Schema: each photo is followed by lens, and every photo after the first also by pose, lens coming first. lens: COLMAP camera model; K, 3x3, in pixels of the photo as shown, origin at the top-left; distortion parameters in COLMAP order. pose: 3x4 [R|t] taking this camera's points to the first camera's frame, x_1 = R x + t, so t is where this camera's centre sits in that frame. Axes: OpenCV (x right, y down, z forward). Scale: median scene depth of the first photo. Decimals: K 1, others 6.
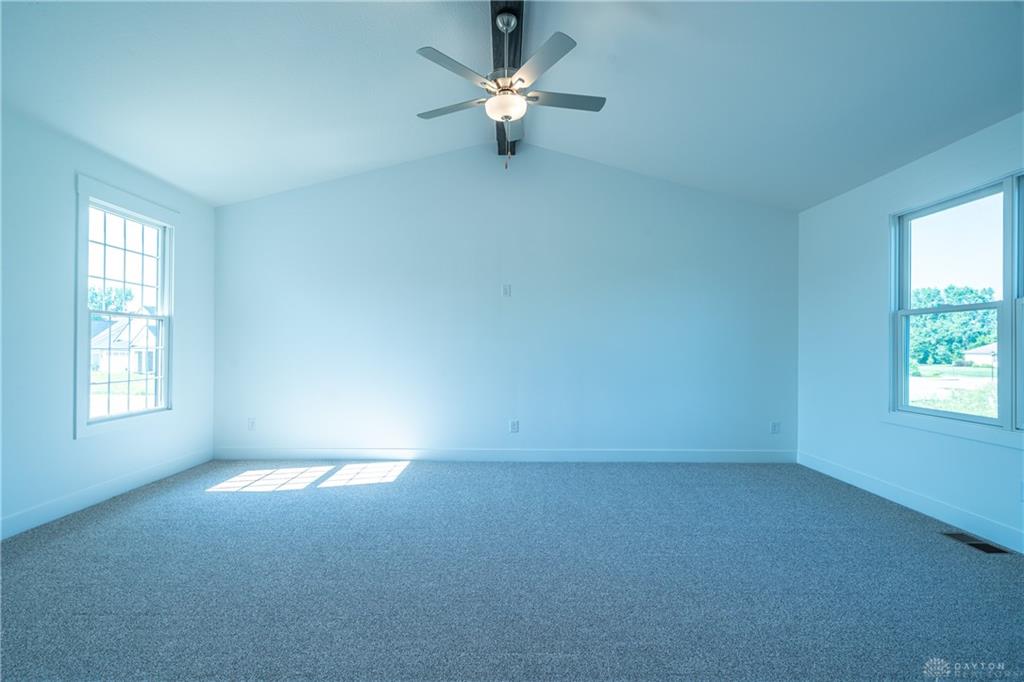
lens RADIAL K [[467.8, 0, 499.3], [0, 467.8, 343.9], [0, 0, 1]] dist [0.000645, 0.000222]
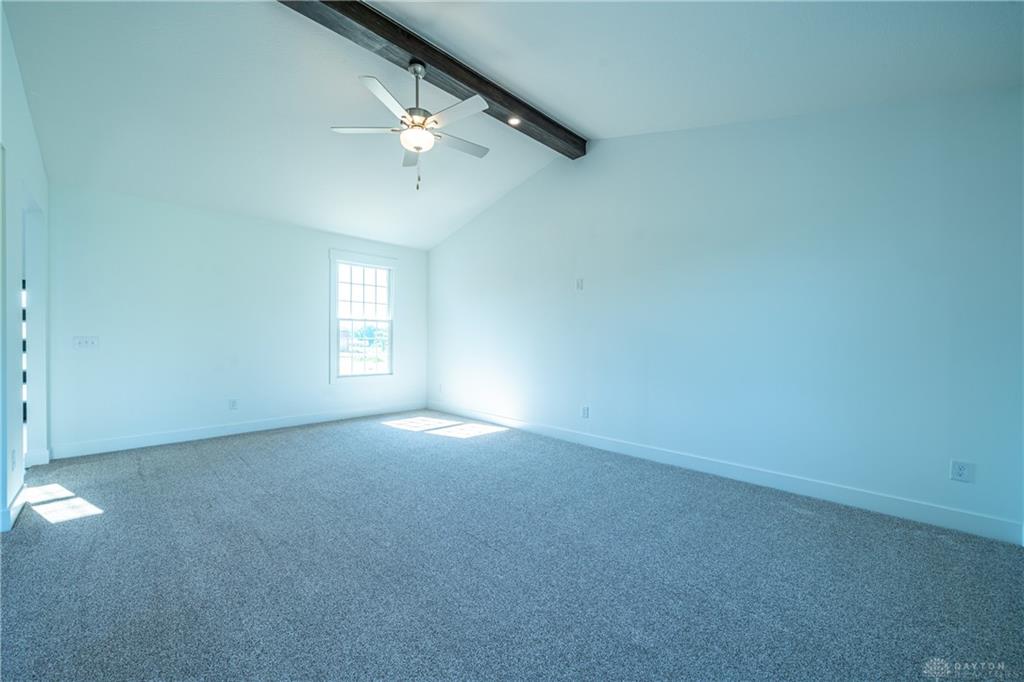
lens RADIAL K [[388.7, 0, 512.0], [0, 388.7, 341.0], [0, 0, 1]] dist [-0.000390, -0.000316]
pose [[0.707723, -0.001385, -0.706489, 0.619924], [0.001225, 0.999999, -0.000733, 0.018806], [0.706489, -0.000347, 0.707724, 0.301408]]
